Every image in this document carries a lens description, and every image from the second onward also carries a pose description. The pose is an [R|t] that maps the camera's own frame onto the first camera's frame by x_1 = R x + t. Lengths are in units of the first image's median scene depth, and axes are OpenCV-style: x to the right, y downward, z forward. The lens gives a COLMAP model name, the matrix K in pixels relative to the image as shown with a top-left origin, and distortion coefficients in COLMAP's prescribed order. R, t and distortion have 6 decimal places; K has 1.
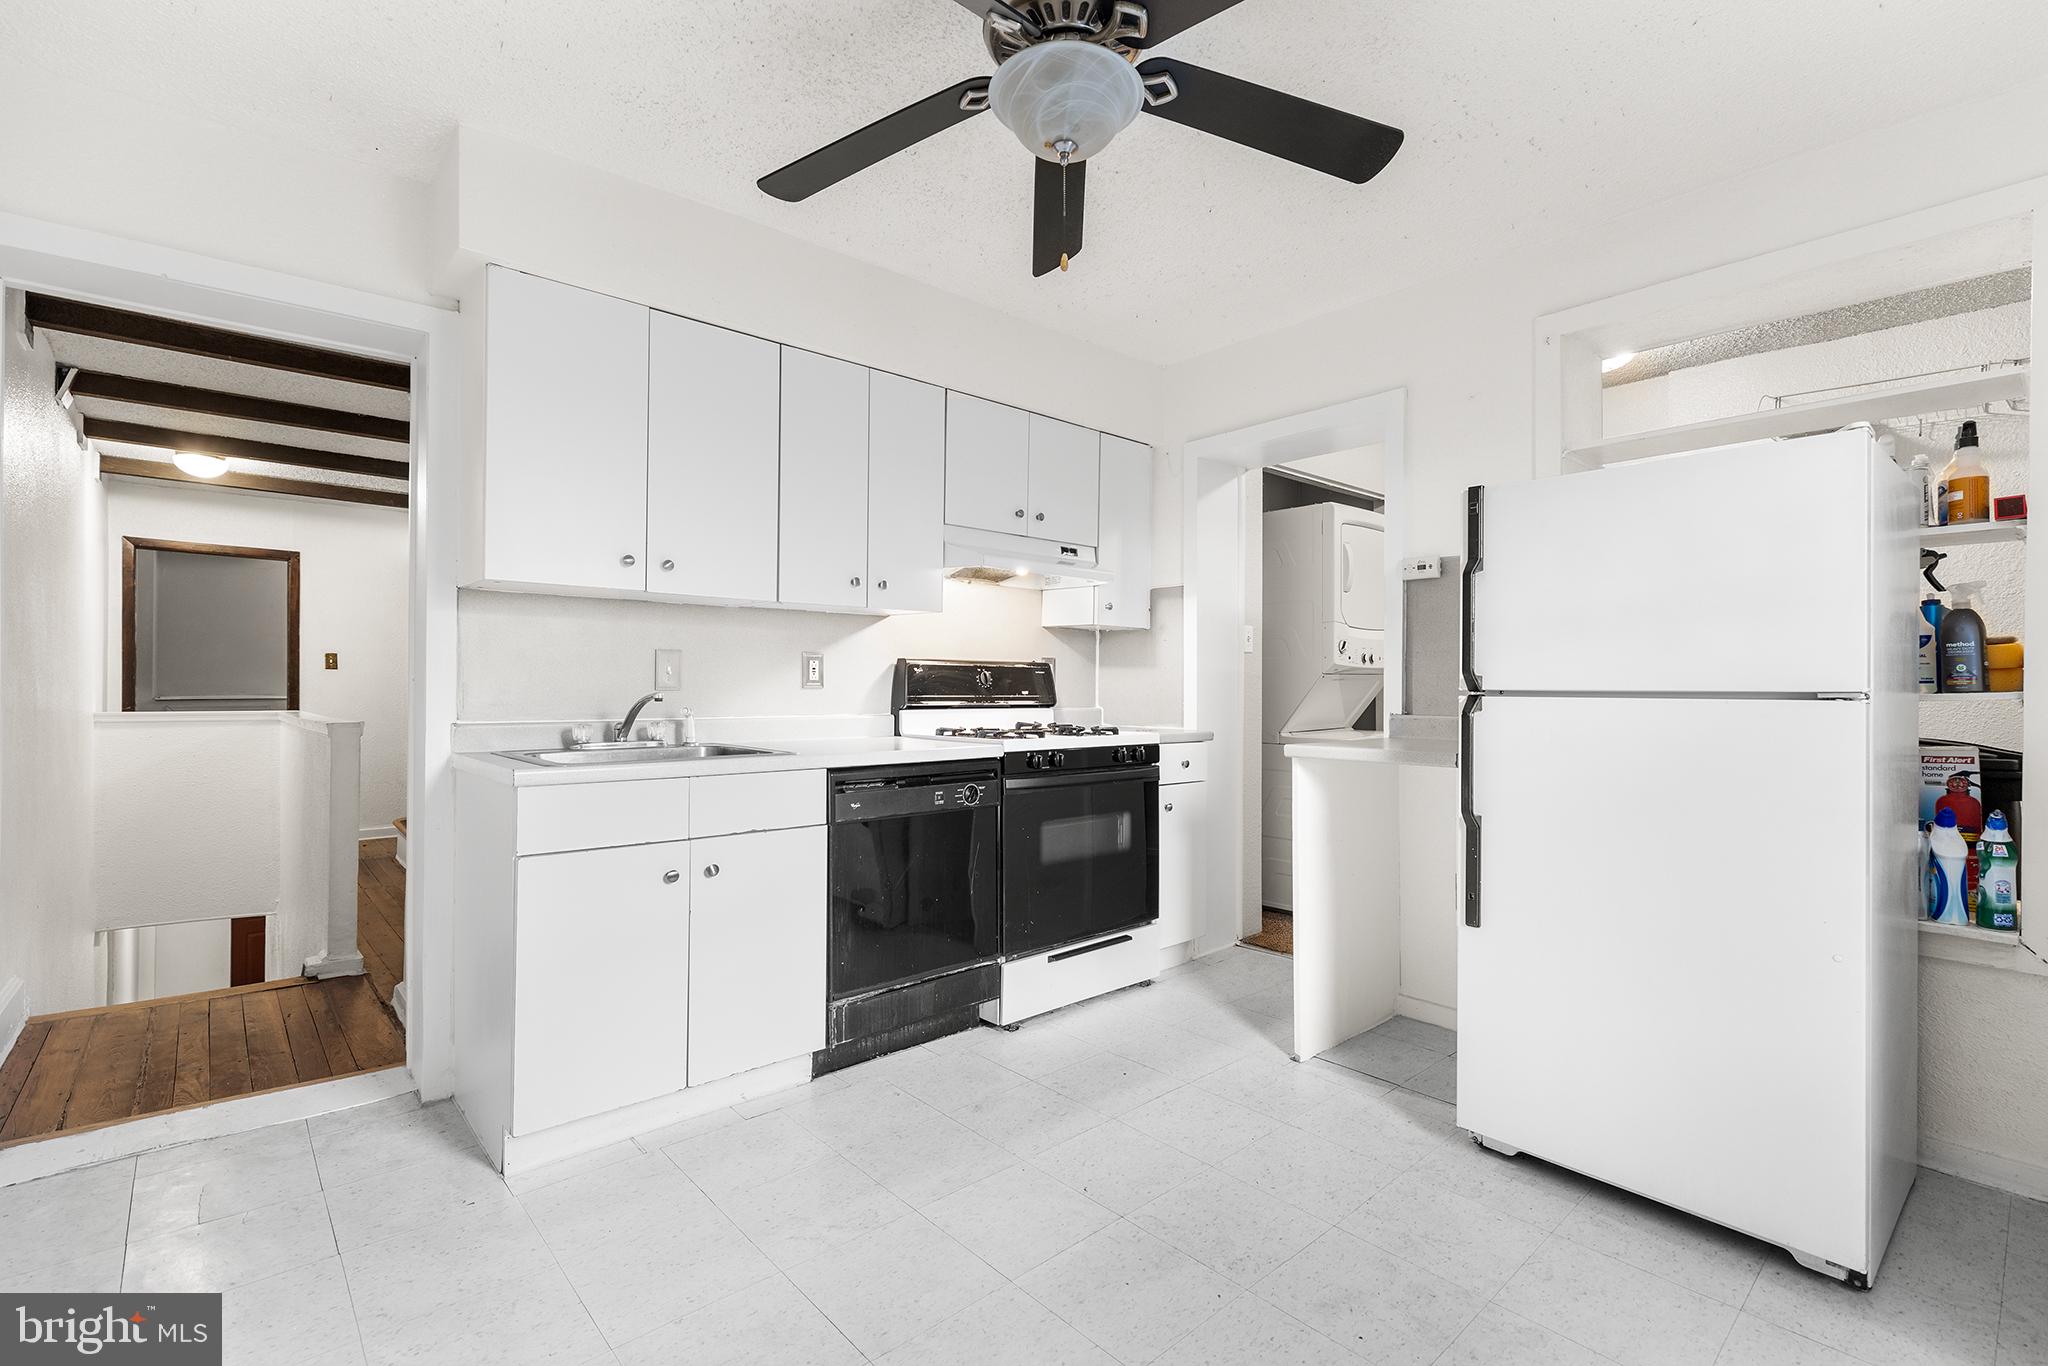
lens RADIAL K [[937.8, 0, 1023.9], [0, 937.8, 683.2], [0, 0, 1]] dist [0.000455, 0.000016]
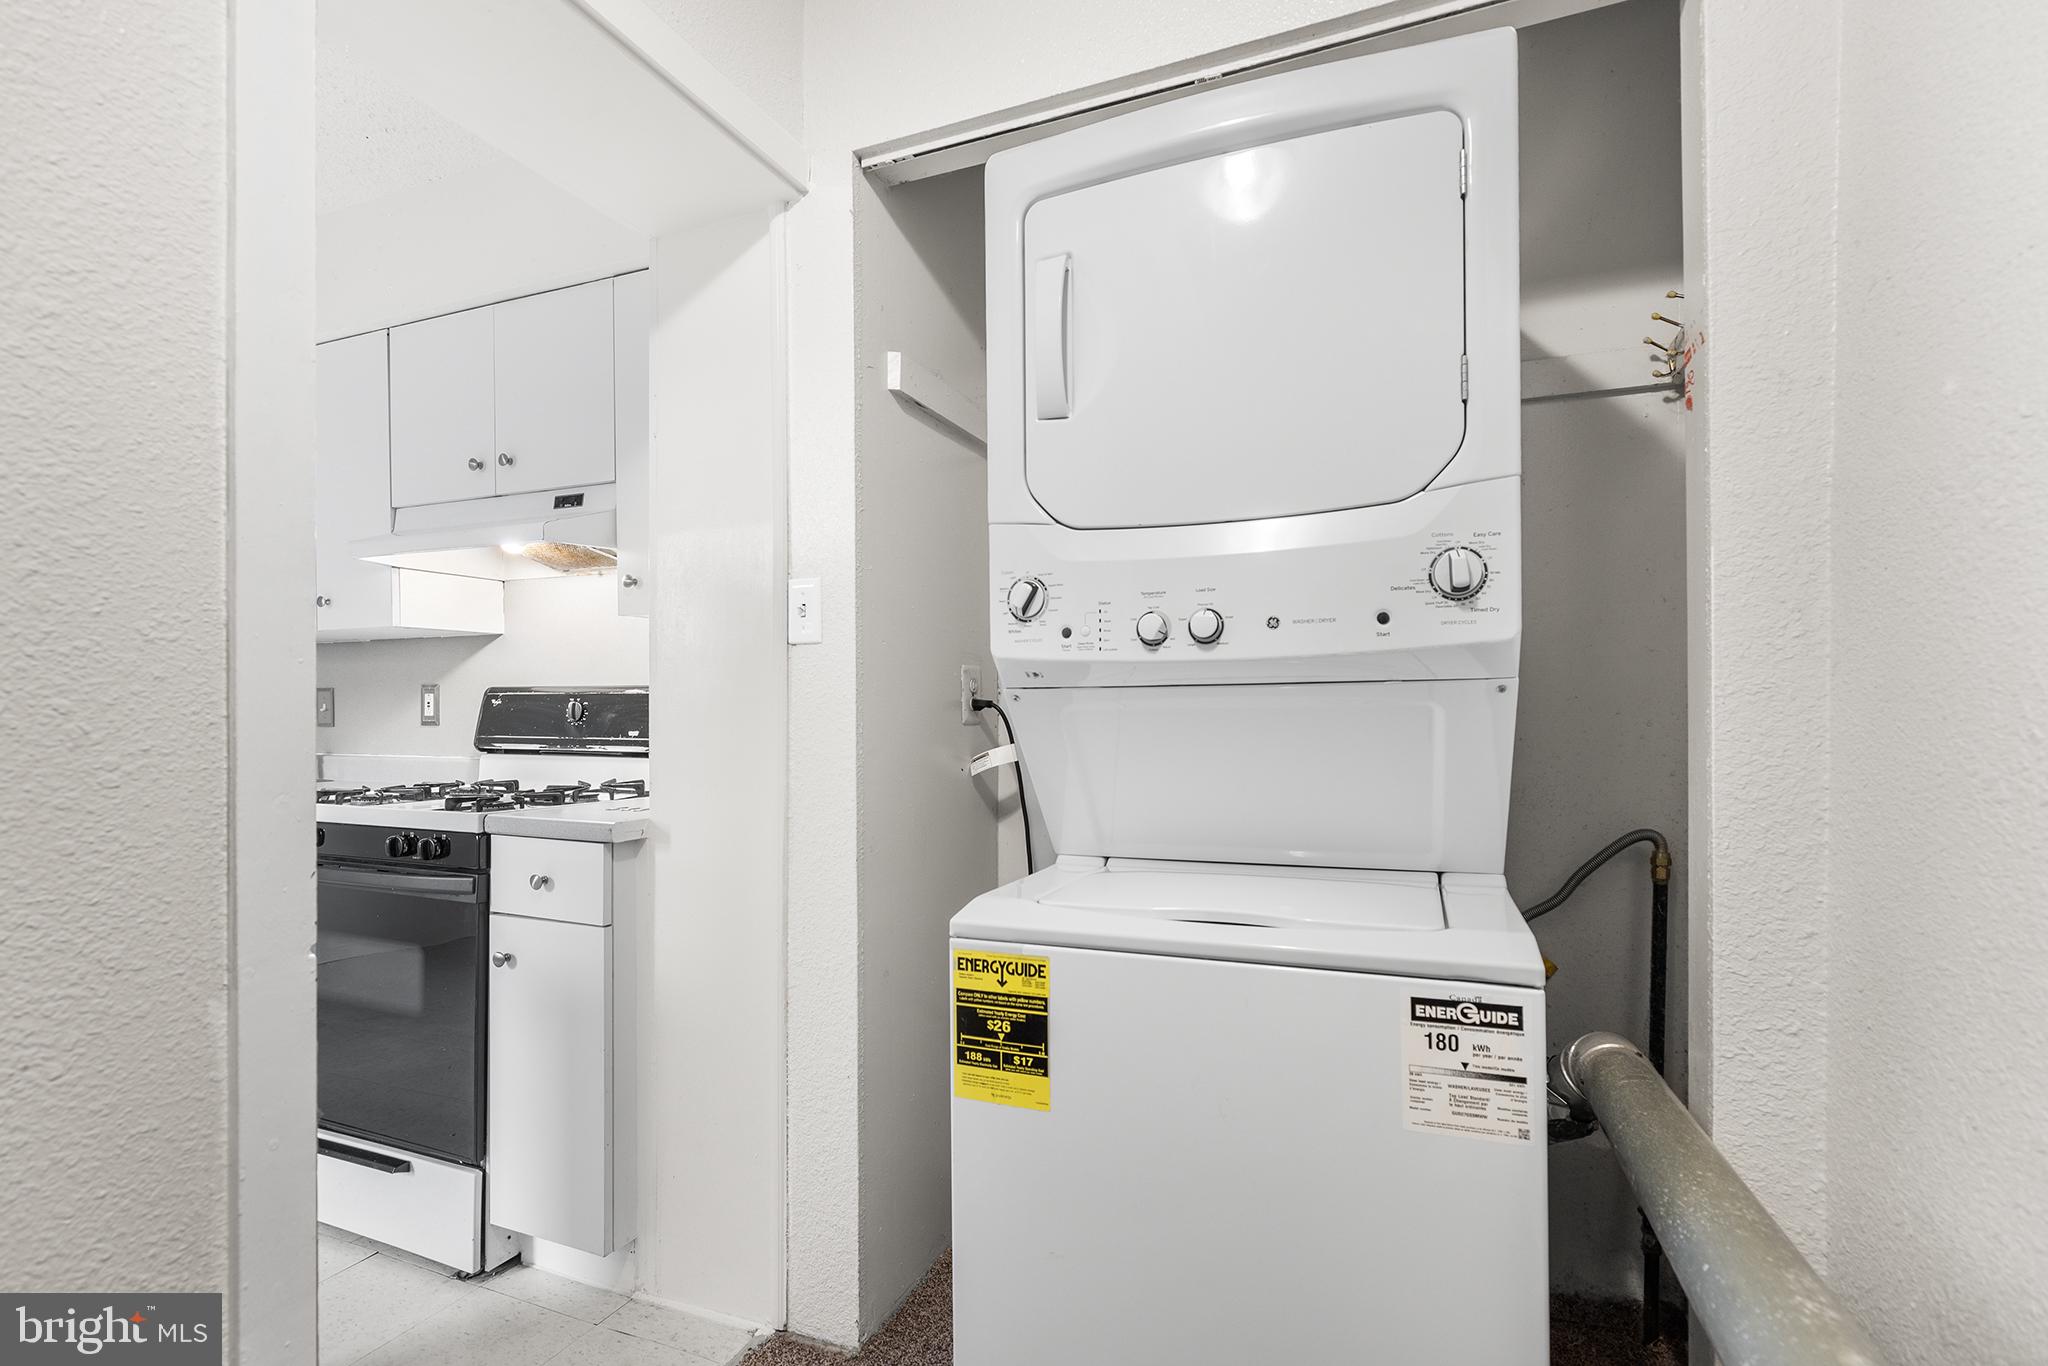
lens RADIAL K [[937.8, 0, 1024.1], [0, 937.8, 700.5], [0, 0, 1]] dist [0.000455, 0.000016]
pose [[0.445396, -0.017969, -0.895153, 0.723315], [0.008905, 0.999838, -0.015640, 0.000124], [0.895289, -0.001005, 0.445484, 0.999047]]
